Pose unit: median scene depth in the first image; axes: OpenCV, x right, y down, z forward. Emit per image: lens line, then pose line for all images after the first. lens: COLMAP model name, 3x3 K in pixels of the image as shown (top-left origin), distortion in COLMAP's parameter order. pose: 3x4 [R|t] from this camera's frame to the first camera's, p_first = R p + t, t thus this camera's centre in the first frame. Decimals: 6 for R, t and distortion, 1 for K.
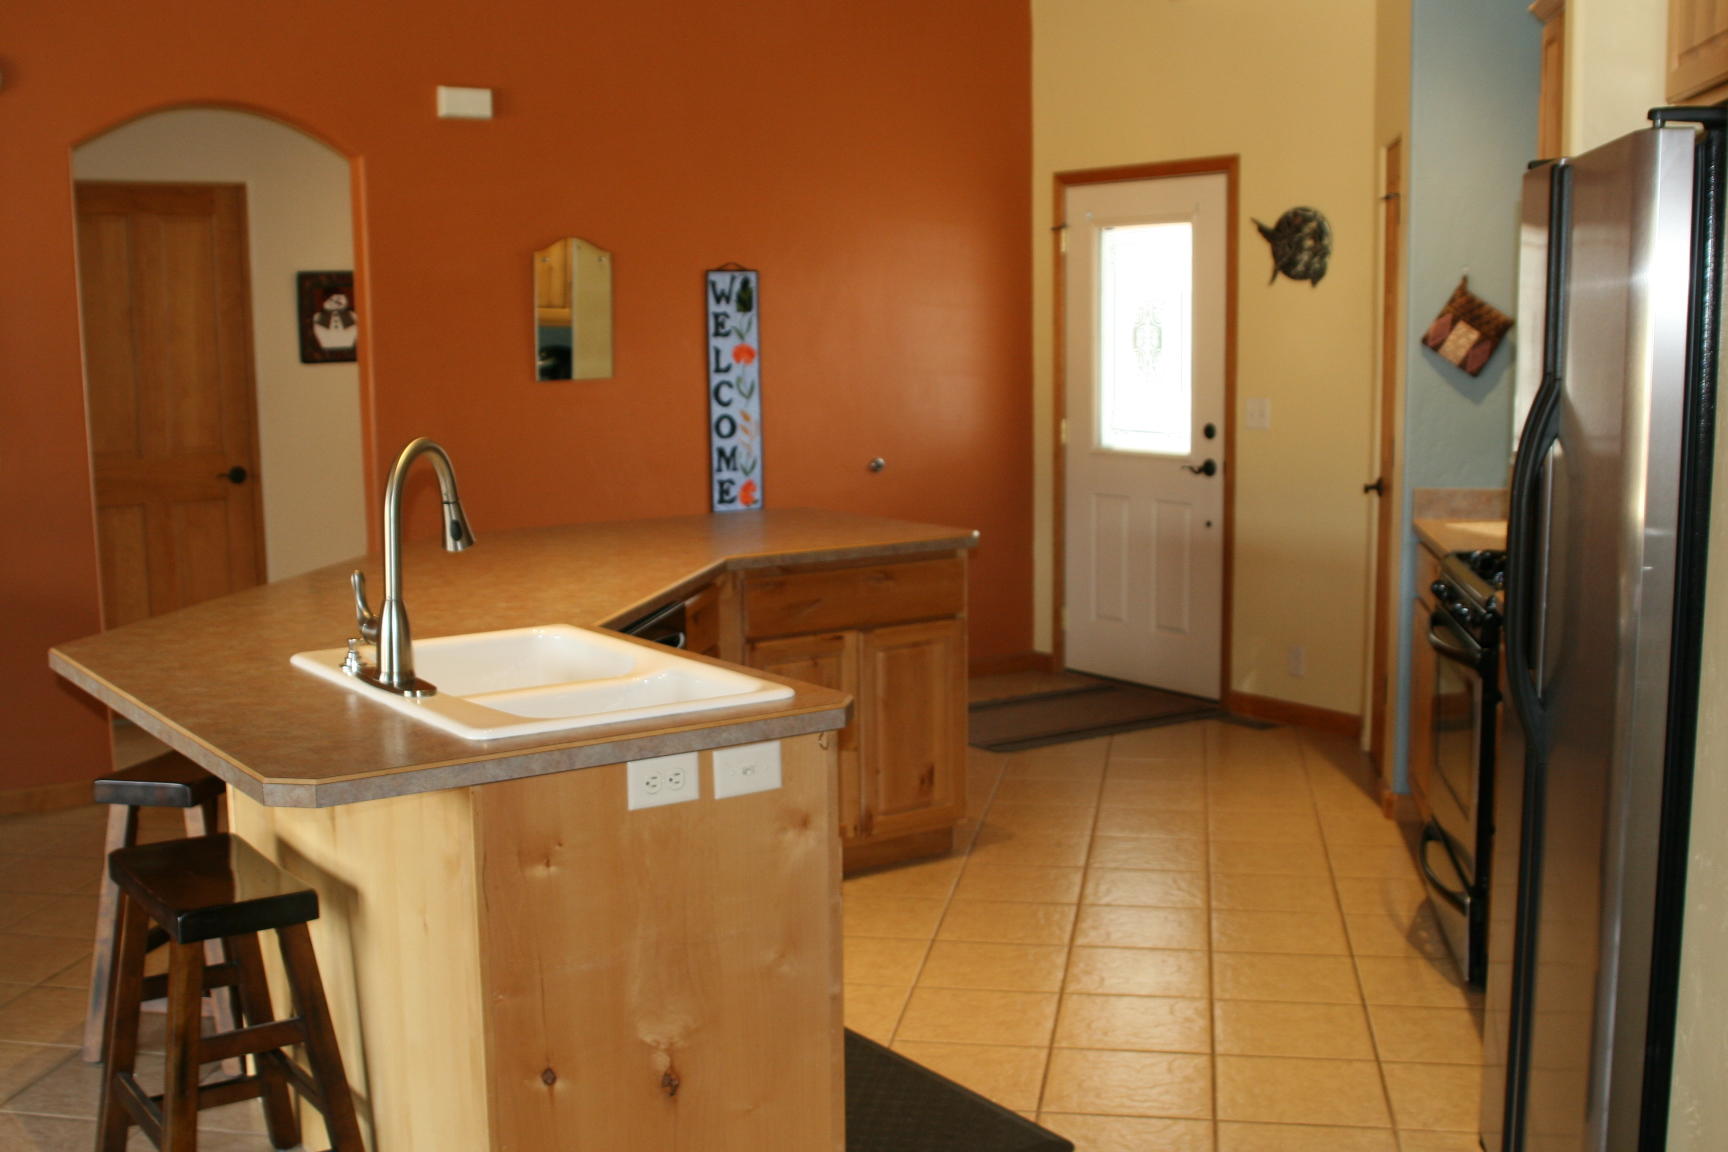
lens RADIAL K [[2018.4, 0, 875.7], [0, 2018.4, 589.5], [0, 0, 1]] dist [-0.092146, 0.000000]
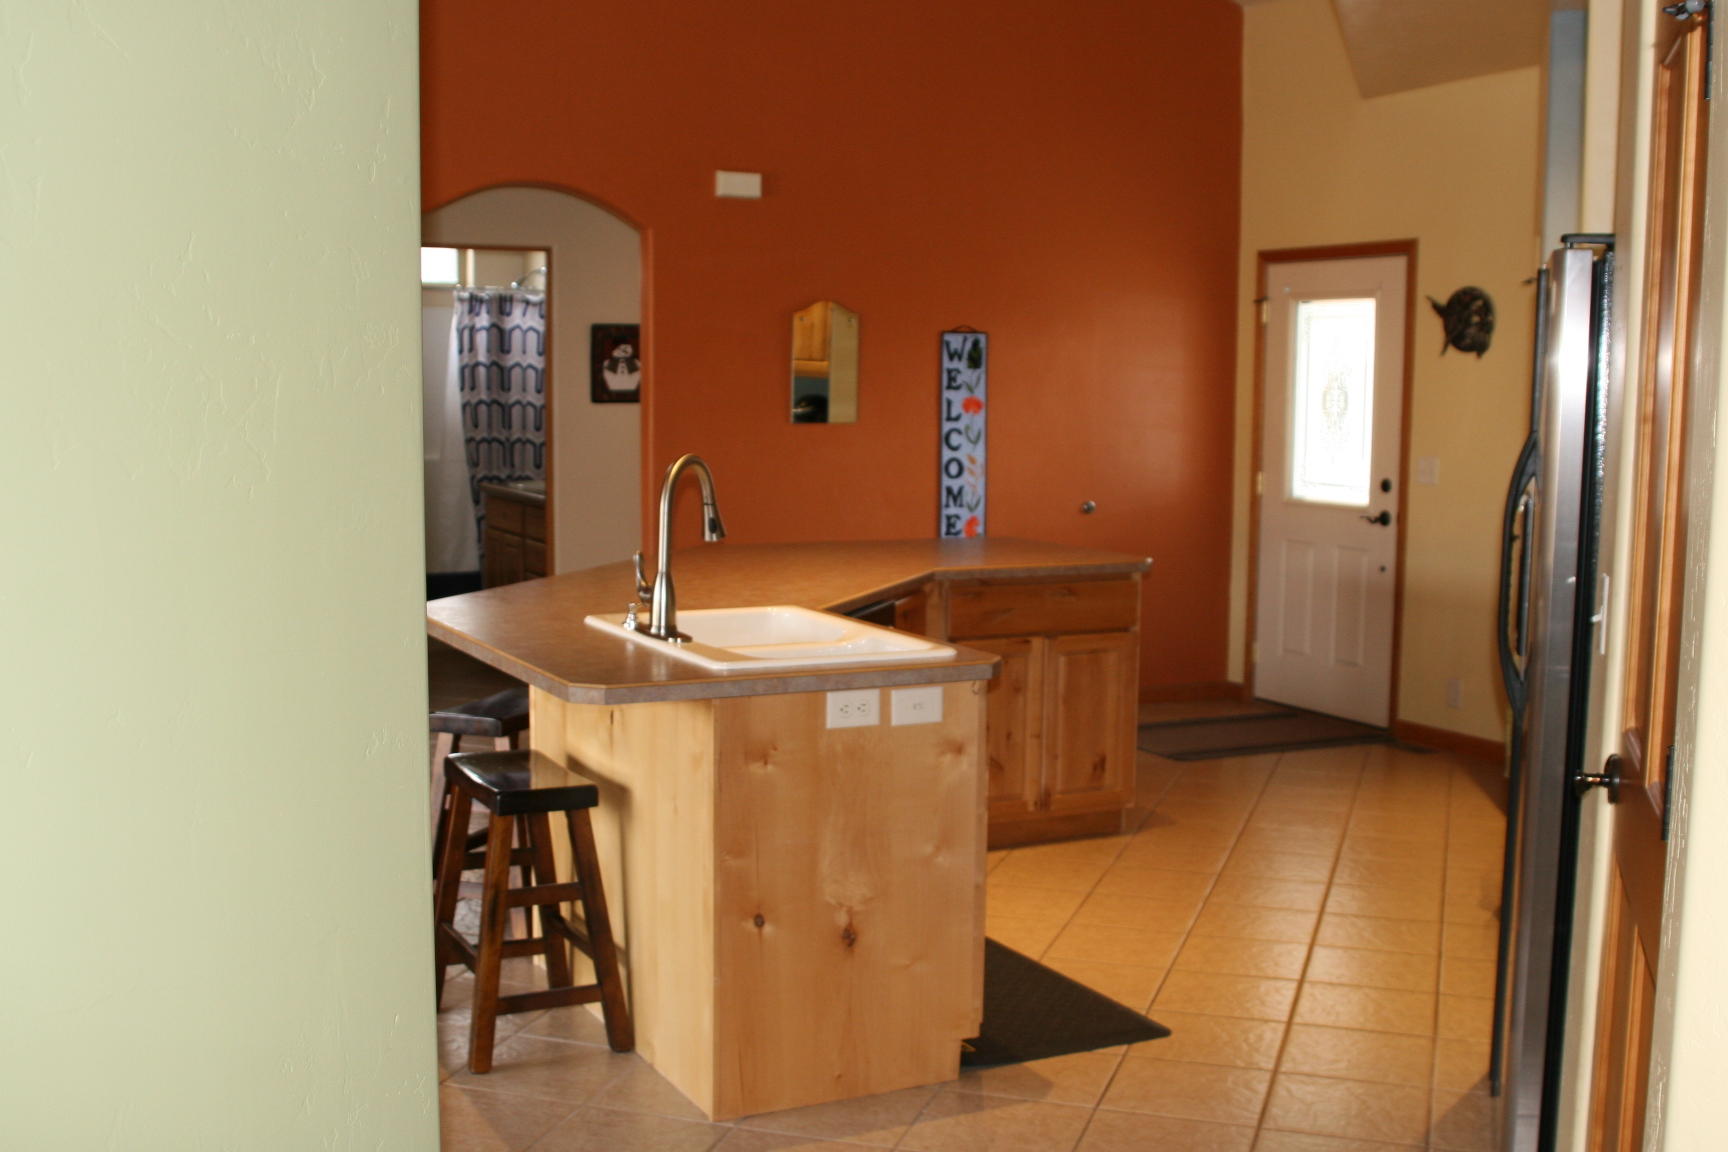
lens RADIAL K [[2018.4, 0, 852.7], [0, 2018.4, 572.2], [0, 0, 1]] dist [-0.092146, 0.000000]
pose [[0.989330, 0.036865, -0.140951, 0.044660], [-0.042012, 0.998548, -0.033717, 0.026374], [0.139503, 0.039279, 0.989442, -0.188936]]
